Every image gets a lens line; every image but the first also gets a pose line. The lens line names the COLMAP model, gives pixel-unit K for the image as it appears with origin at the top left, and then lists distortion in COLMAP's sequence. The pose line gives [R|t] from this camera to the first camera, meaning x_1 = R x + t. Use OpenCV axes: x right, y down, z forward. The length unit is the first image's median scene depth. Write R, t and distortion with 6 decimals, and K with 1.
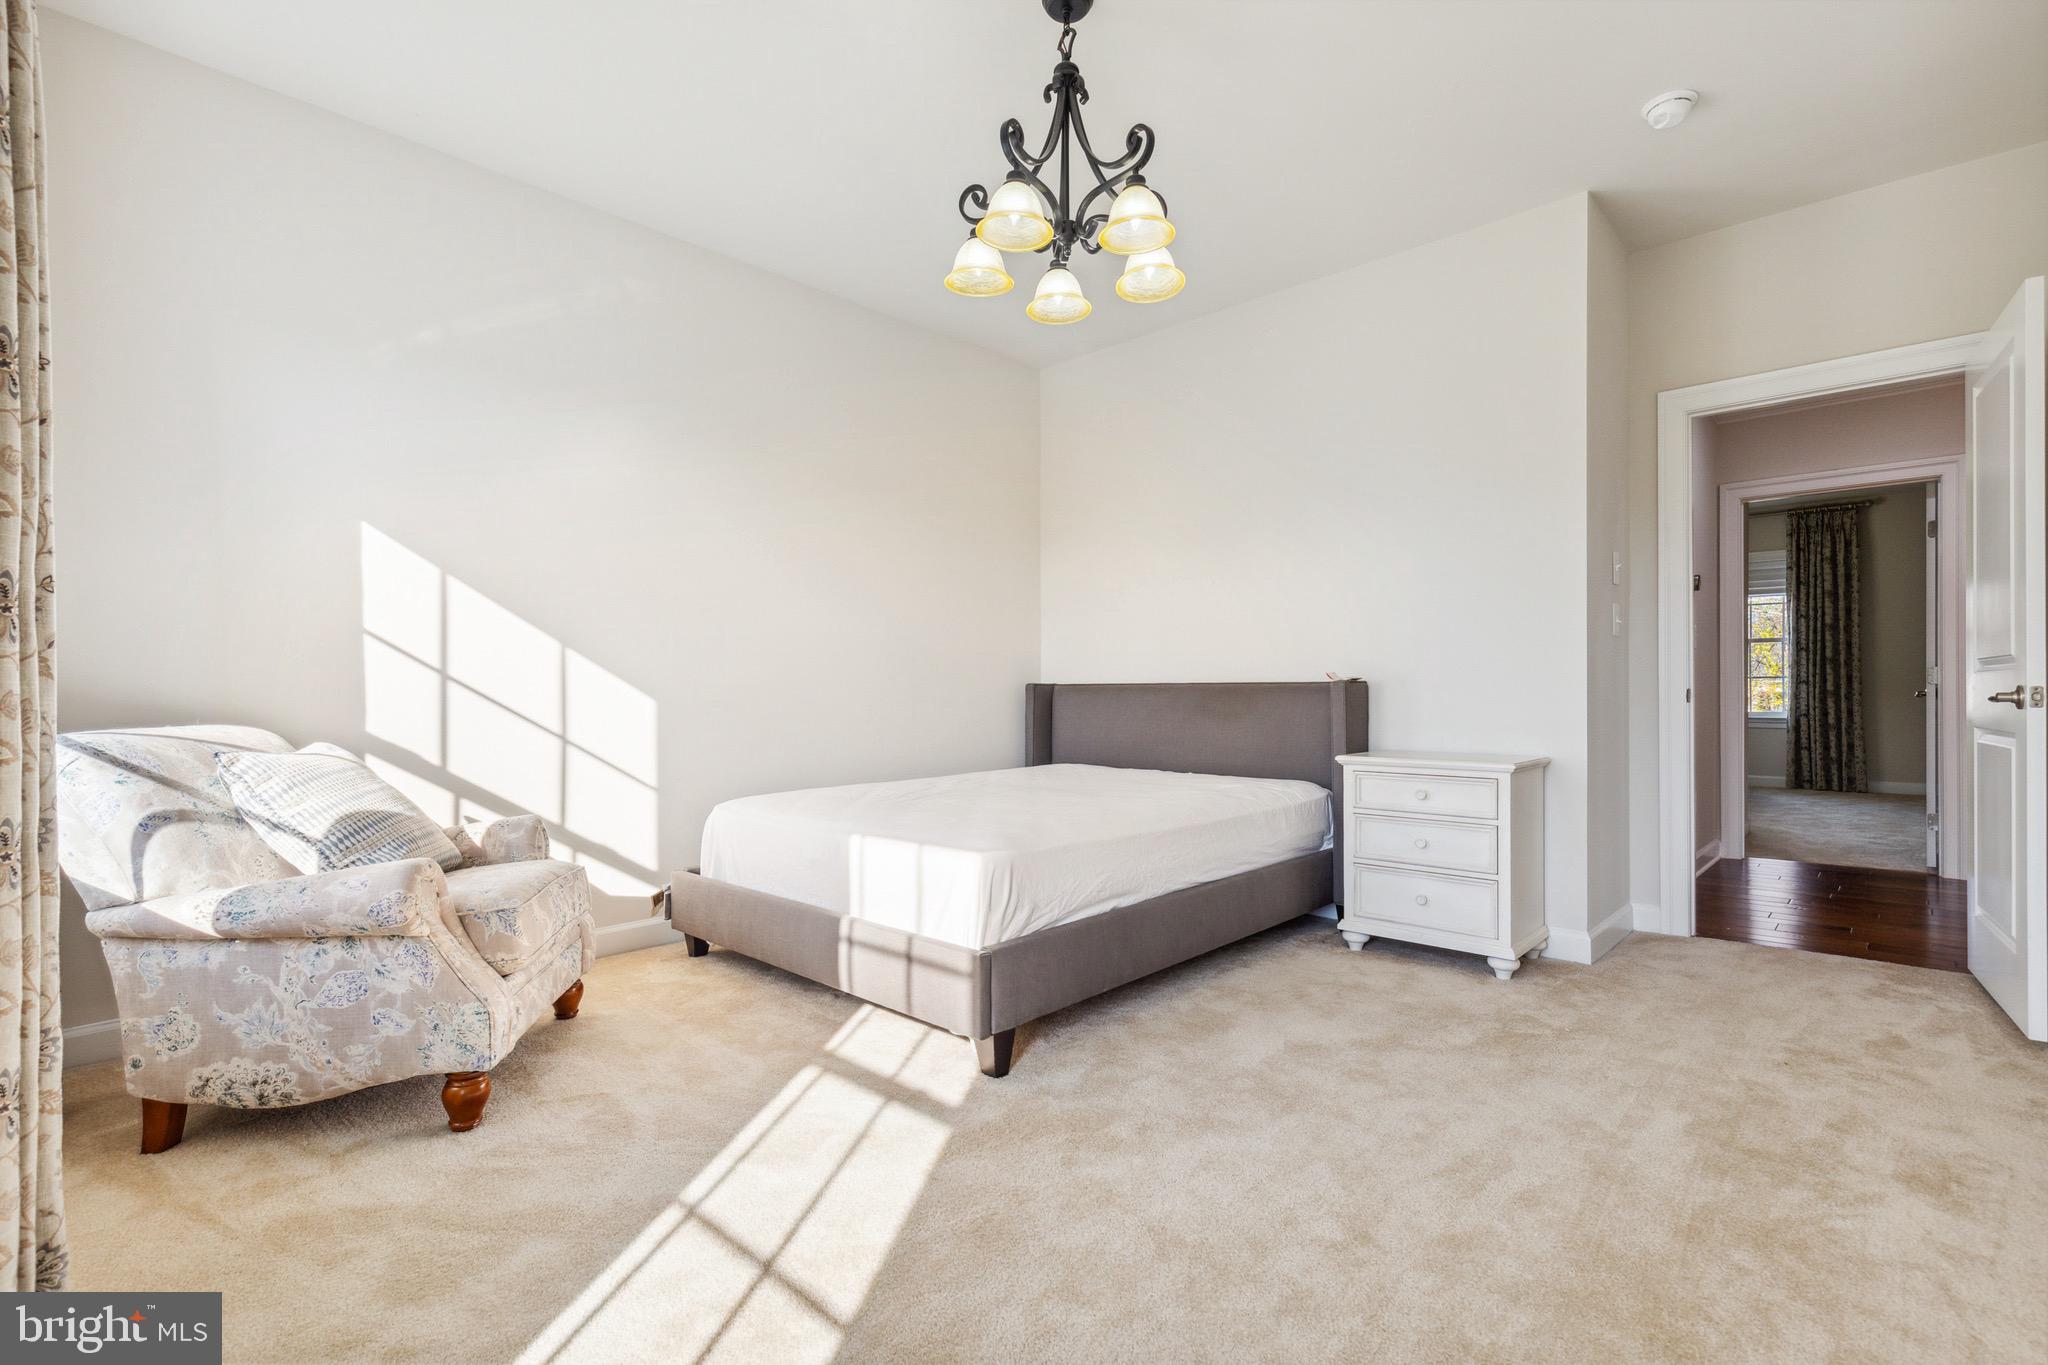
lens RADIAL K [[949.0, 0, 1009.9], [0, 949.0, 708.6], [0, 0, 1]] dist [-0.000882, 0.000041]
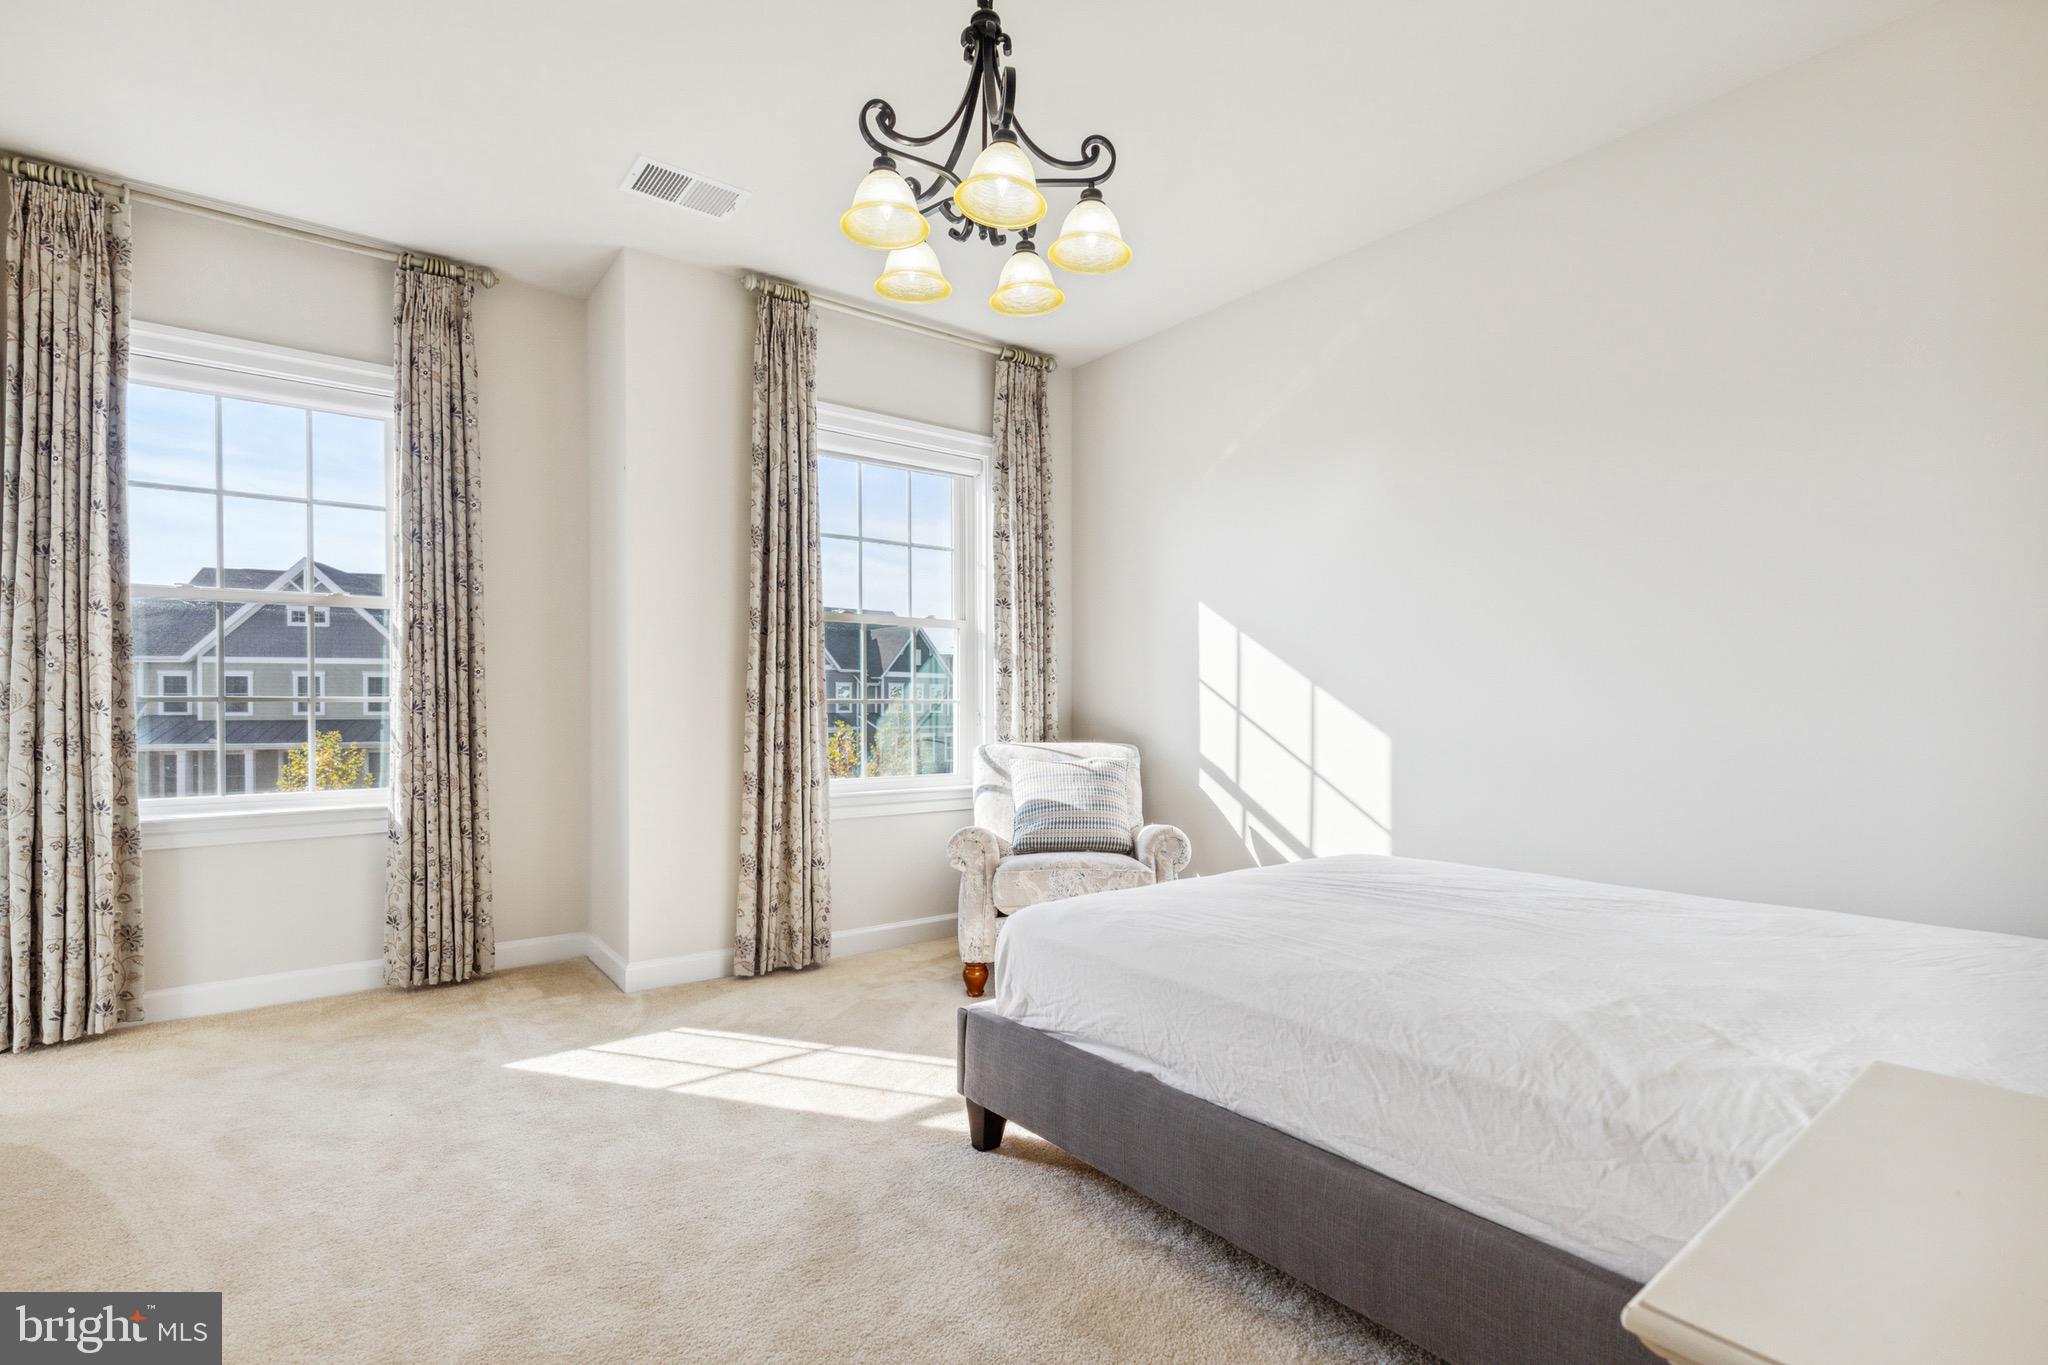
lens RADIAL K [[949.0, 0, 1009.9], [0, 949.0, 708.6], [0, 0, 1]] dist [-0.000882, 0.000041]
pose [[-0.155098, 0.010870, -0.987839, 0.734875], [-0.011333, 0.999854, 0.012782, -0.054359], [0.987834, 0.013178, -0.154952, 0.930086]]
